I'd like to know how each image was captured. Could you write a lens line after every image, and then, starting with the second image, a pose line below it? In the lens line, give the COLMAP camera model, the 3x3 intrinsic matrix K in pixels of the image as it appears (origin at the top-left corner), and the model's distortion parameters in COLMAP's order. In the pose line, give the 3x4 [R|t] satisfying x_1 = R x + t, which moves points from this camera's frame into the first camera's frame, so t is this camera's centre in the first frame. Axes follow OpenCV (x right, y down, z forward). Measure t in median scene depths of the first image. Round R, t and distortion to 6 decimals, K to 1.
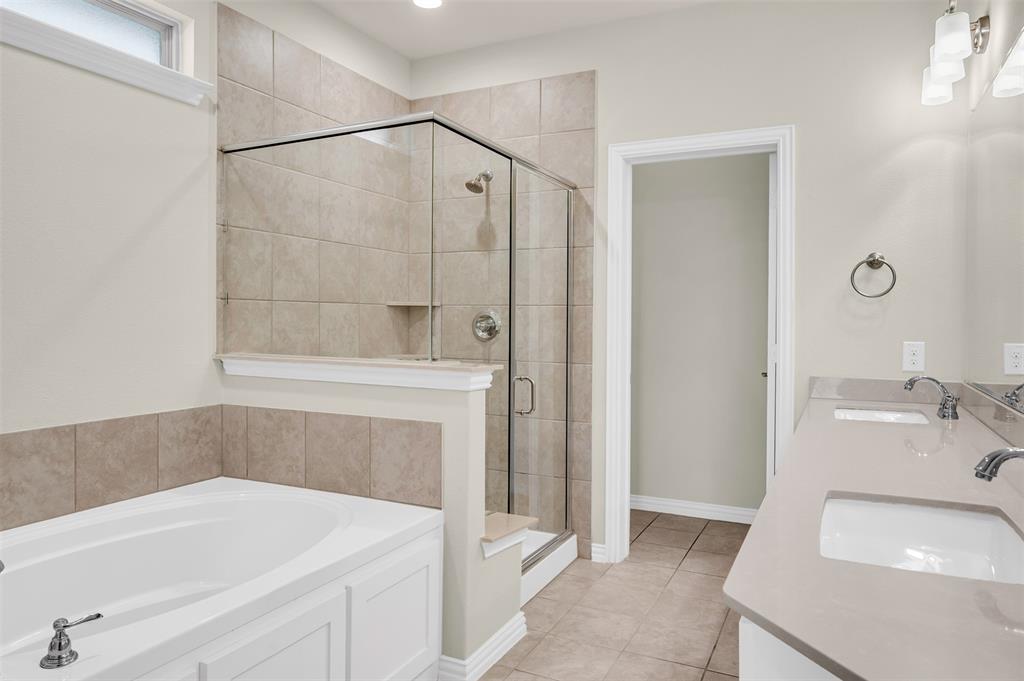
lens RADIAL K [[675.6, 0, 508.3], [0, 675.6, 333.1], [0, 0, 1]] dist [0.008405, 0.001367]
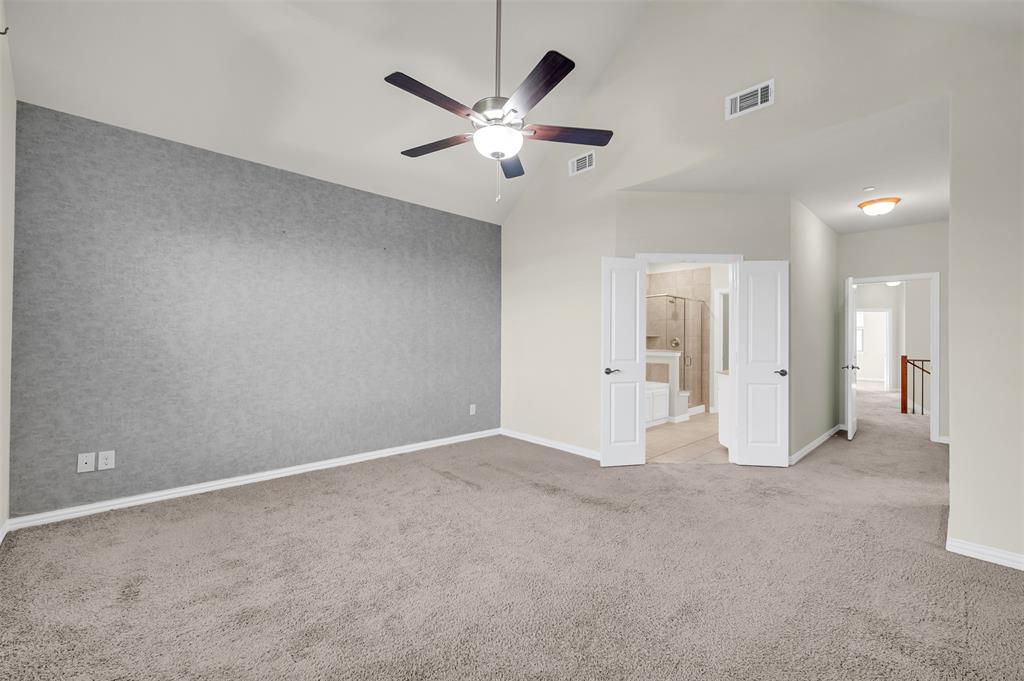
lens RADIAL K [[415.5, 0, 515.4], [0, 415.5, 341.3], [0, 0, 1]] dist [0.007166, -0.000713]
pose [[0.938001, -0.001794, -0.346627, -0.081356], [-0.005463, 0.999786, -0.019957, 0.038369], [0.346589, 0.020613, 0.937791, -1.615807]]
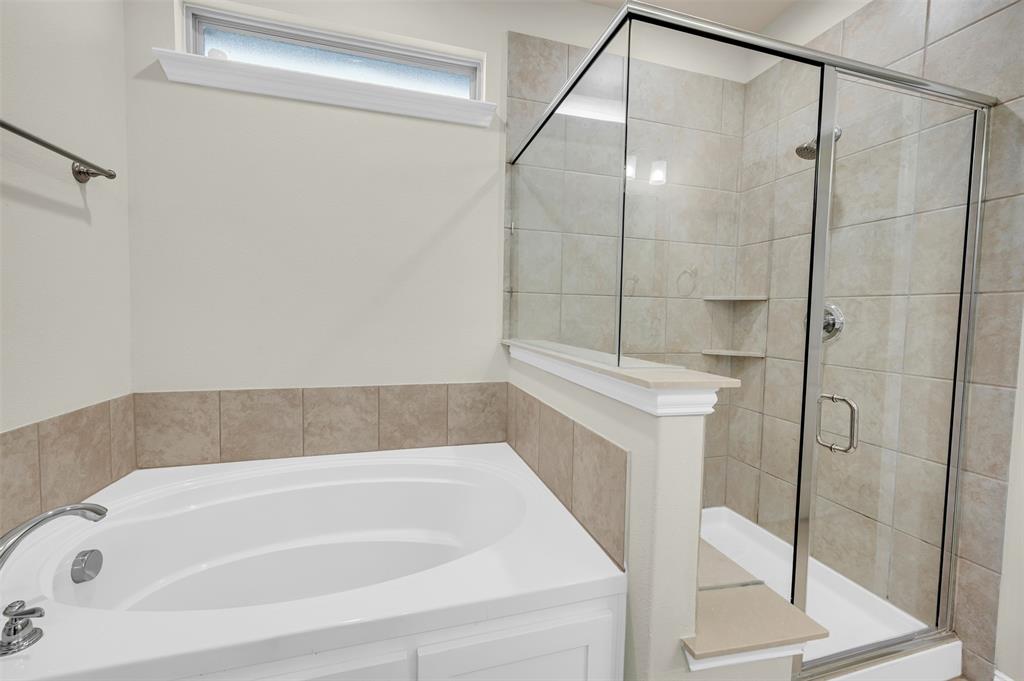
lens RADIAL K [[415.5, 0, 515.3], [0, 415.5, 337.1], [0, 0, 1]] dist [0.007166, -0.000713]
pose [[0.683390, 0.048532, -0.728439, 0.111421], [-0.031133, 0.998818, 0.037339, -0.000332], [0.729389, -0.002838, 0.684093, 0.515165]]
